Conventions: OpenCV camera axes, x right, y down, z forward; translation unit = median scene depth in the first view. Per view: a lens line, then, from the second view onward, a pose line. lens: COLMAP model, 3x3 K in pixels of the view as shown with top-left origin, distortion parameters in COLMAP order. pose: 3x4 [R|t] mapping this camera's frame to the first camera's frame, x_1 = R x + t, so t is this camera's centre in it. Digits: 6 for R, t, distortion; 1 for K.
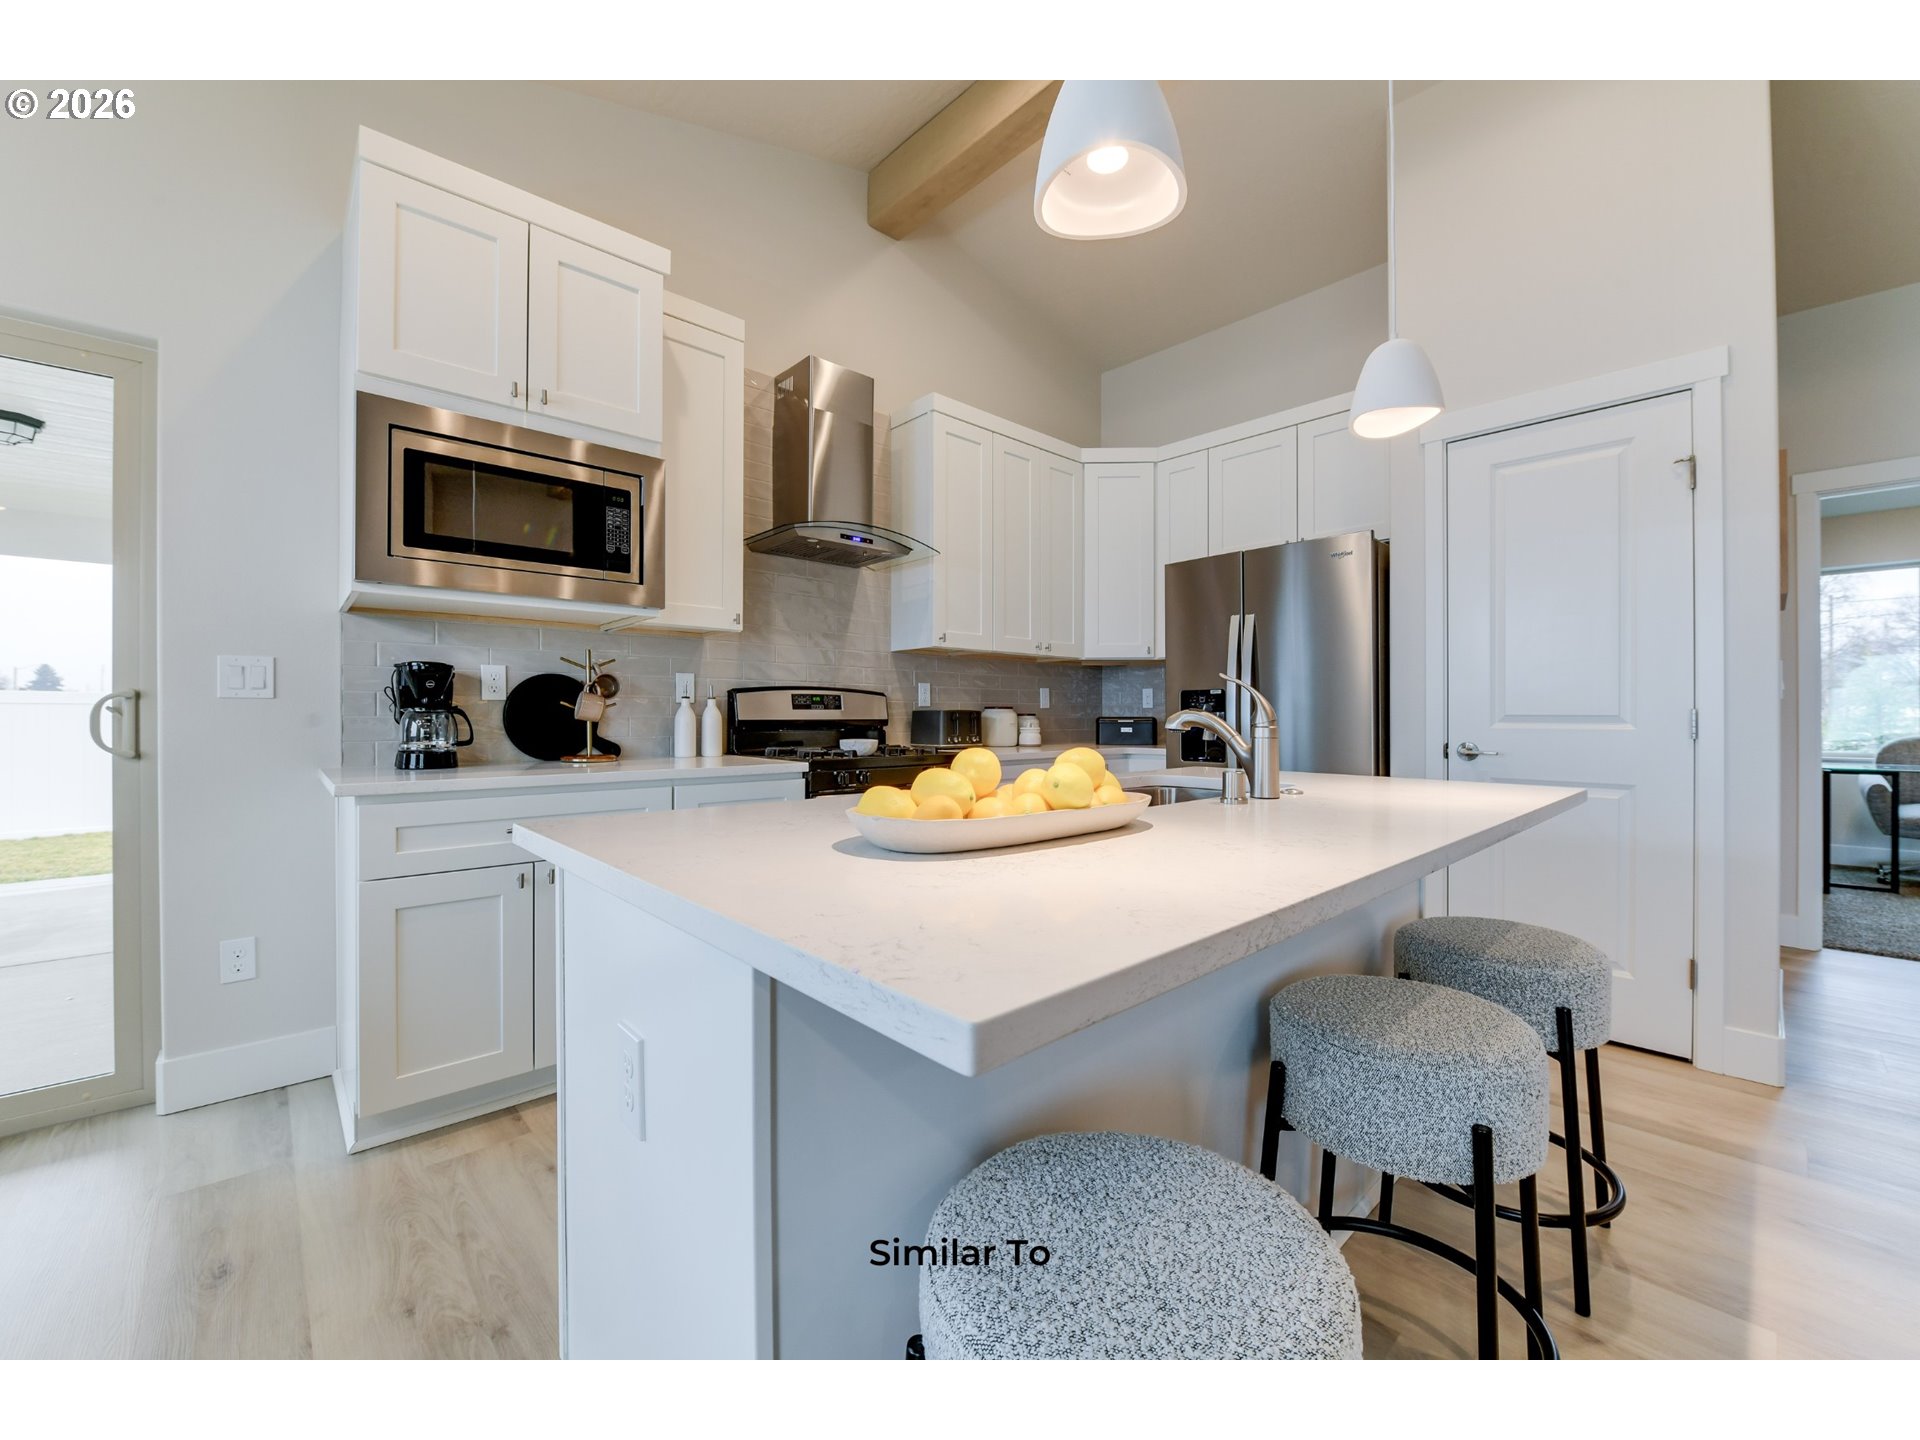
lens RADIAL K [[767.3, 0, 972.2], [0, 767.3, 711.3], [0, 0, 1]] dist [-0.011446, -0.001227]
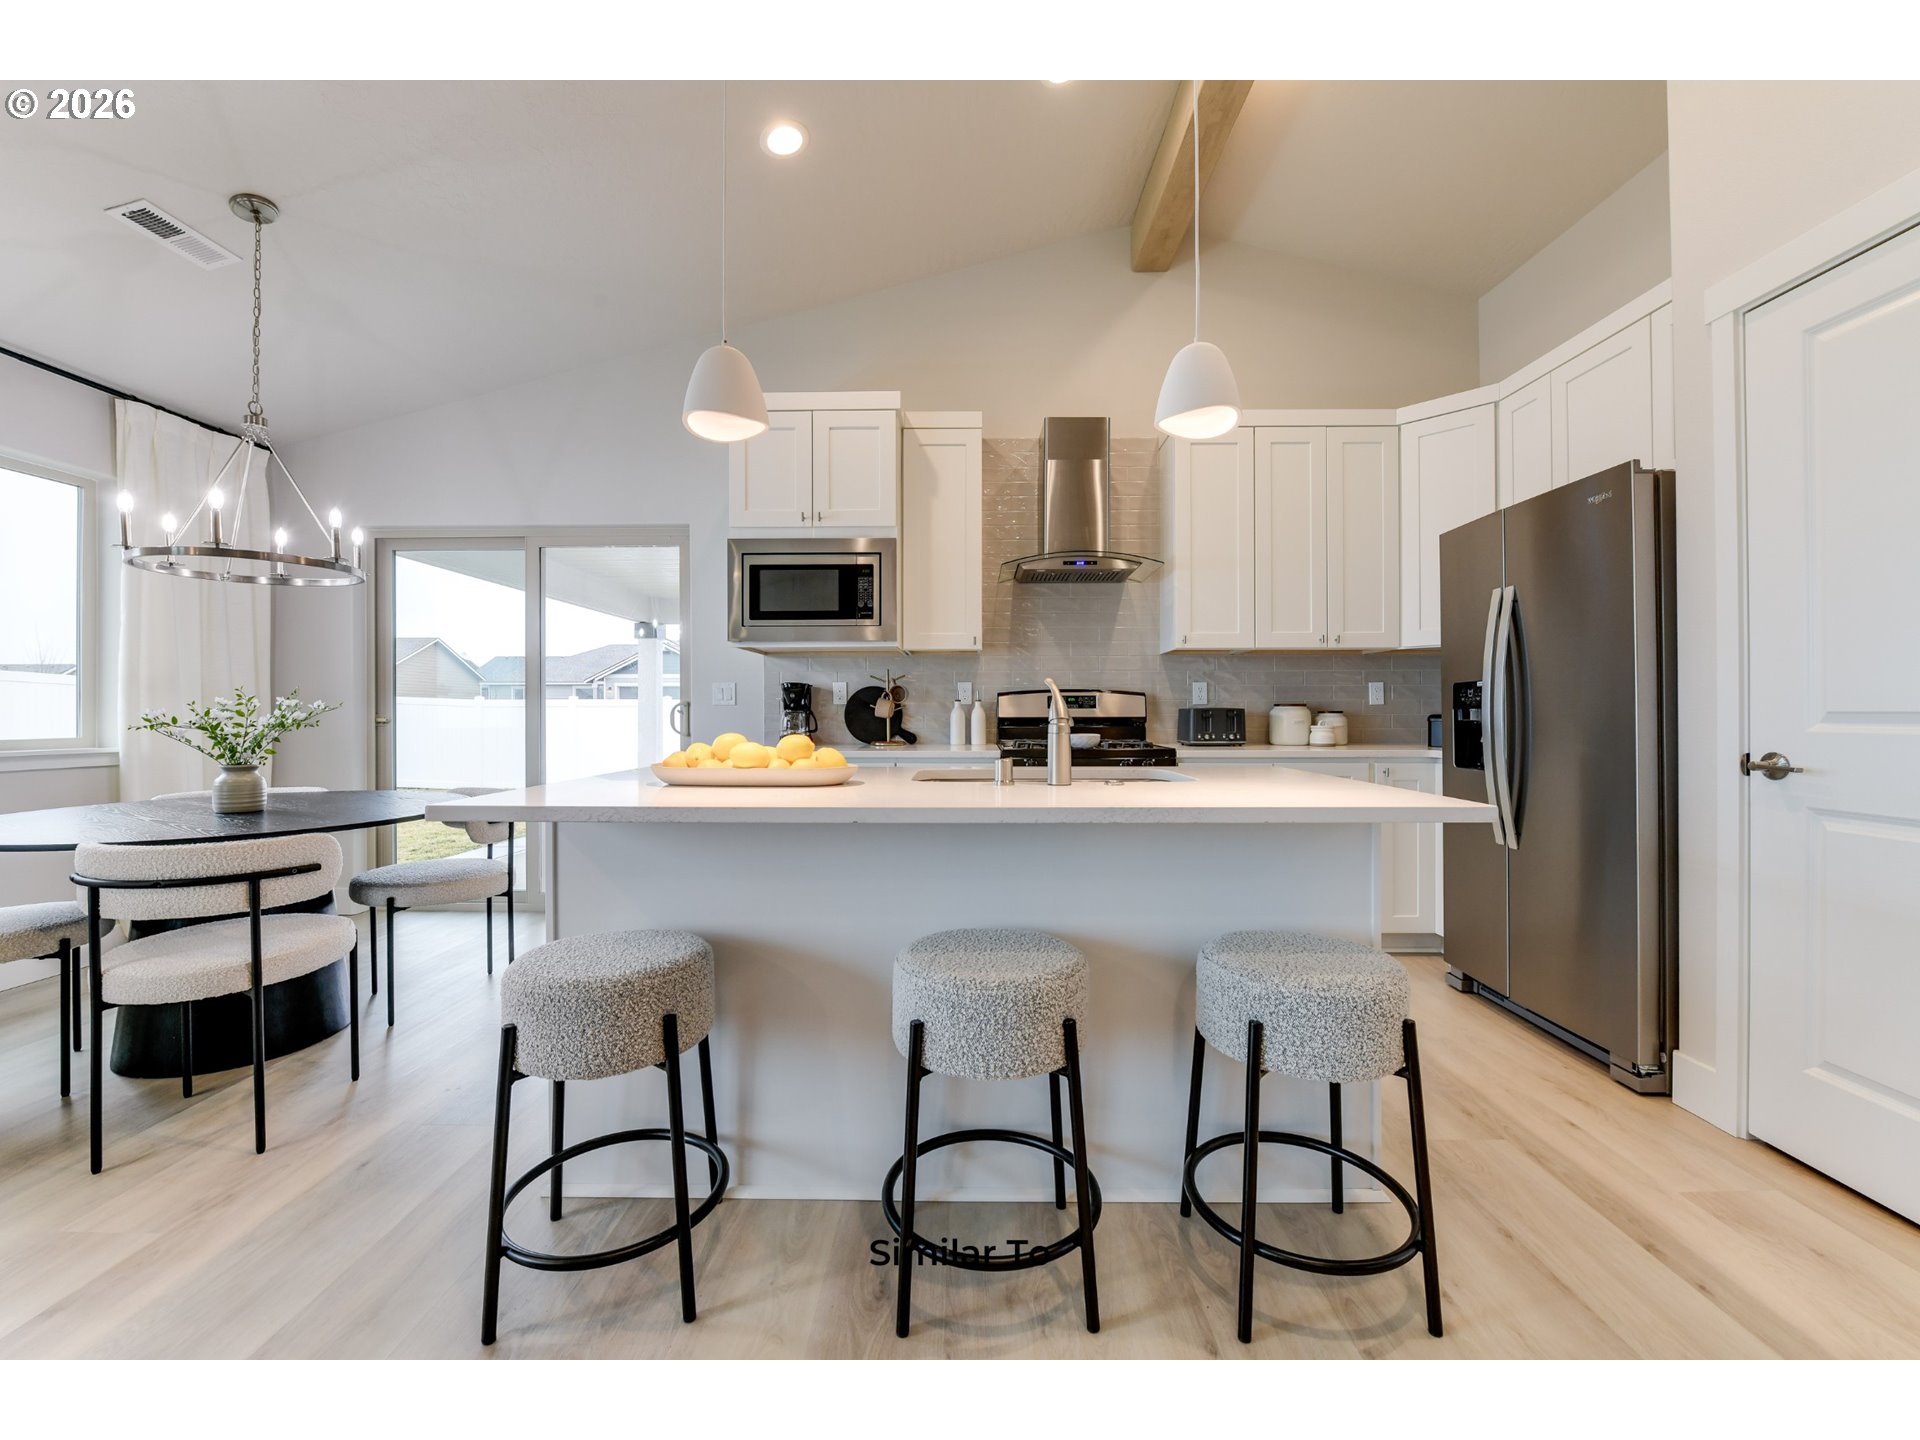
lens RADIAL K [[767.3, 0, 983.2], [0, 767.3, 714.3], [0, 0, 1]] dist [-0.011446, -0.001227]
pose [[0.731391, -0.002232, -0.681955, 0.830809], [0.007431, 0.999961, 0.004696, 0.000407], [0.681918, -0.008502, 0.731379, 0.052736]]
